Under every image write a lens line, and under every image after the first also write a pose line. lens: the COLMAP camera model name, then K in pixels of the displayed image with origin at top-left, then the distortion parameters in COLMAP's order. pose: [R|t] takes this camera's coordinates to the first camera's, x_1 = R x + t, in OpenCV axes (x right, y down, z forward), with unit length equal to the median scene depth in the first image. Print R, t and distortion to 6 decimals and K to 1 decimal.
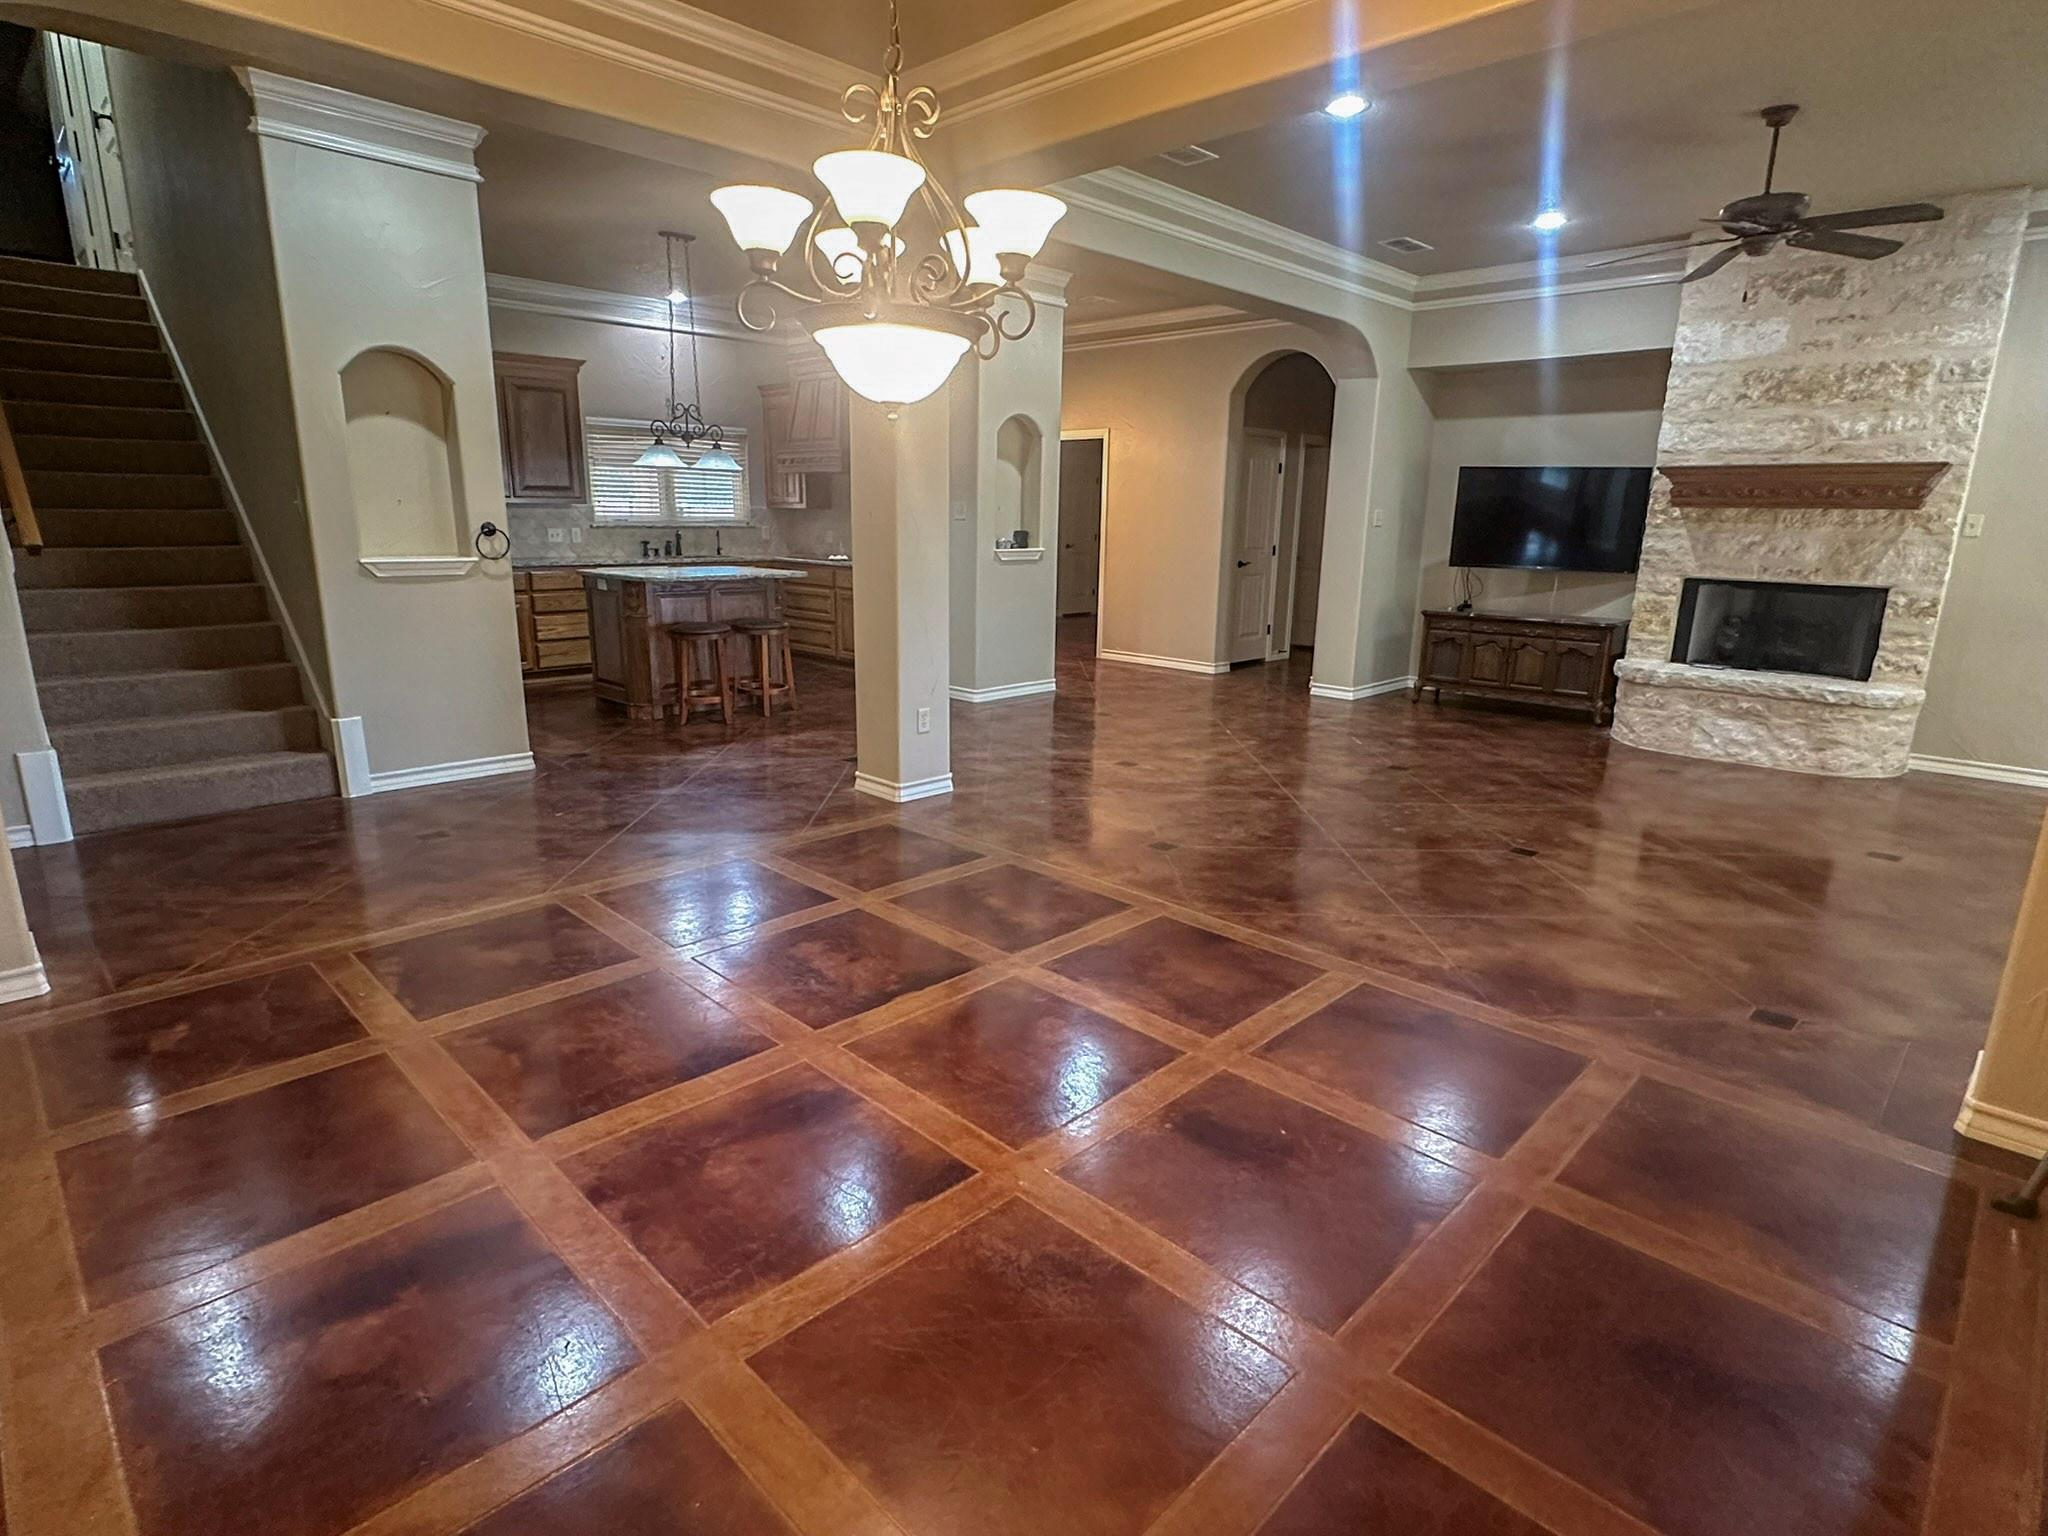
lens RADIAL K [[1067.0, 0, 1022.8], [0, 1067.0, 771.3], [0, 0, 1]] dist [-0.005693, 0.000260]
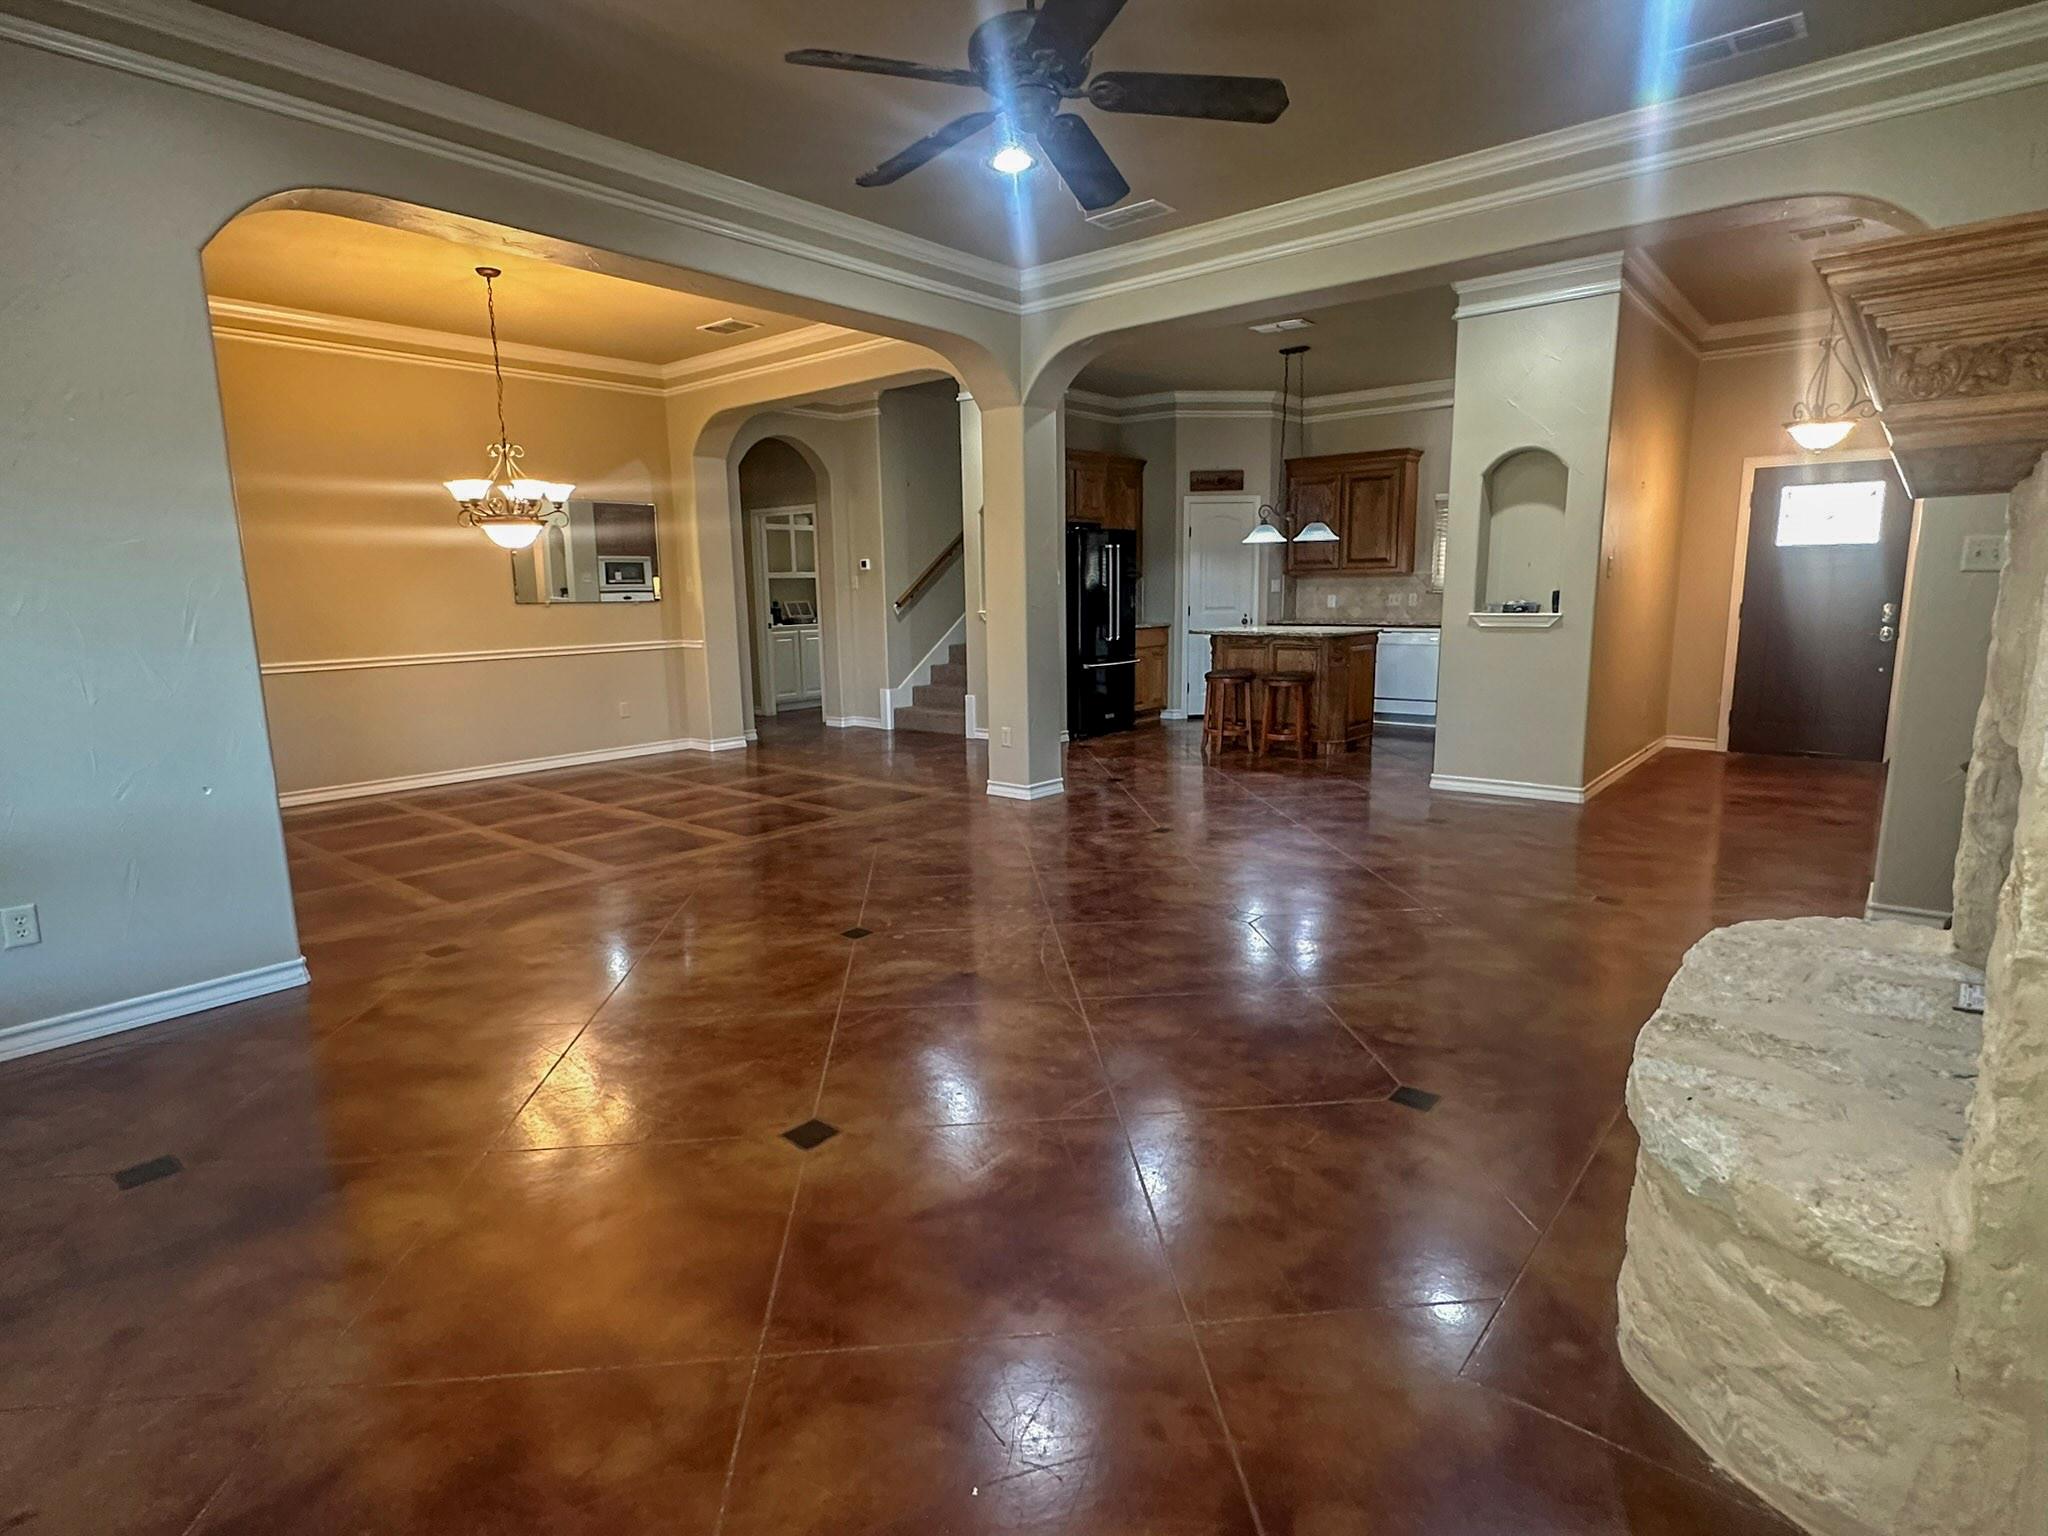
lens RADIAL K [[1067.0, 0, 1022.6], [0, 1067.0, 772.9], [0, 0, 1]] dist [-0.005693, 0.000260]
pose [[0.083337, 0.157358, -0.984019, 1.239614], [-0.218487, 0.966313, 0.136023, -0.193896], [0.972275, 0.203660, 0.114910, 0.914788]]
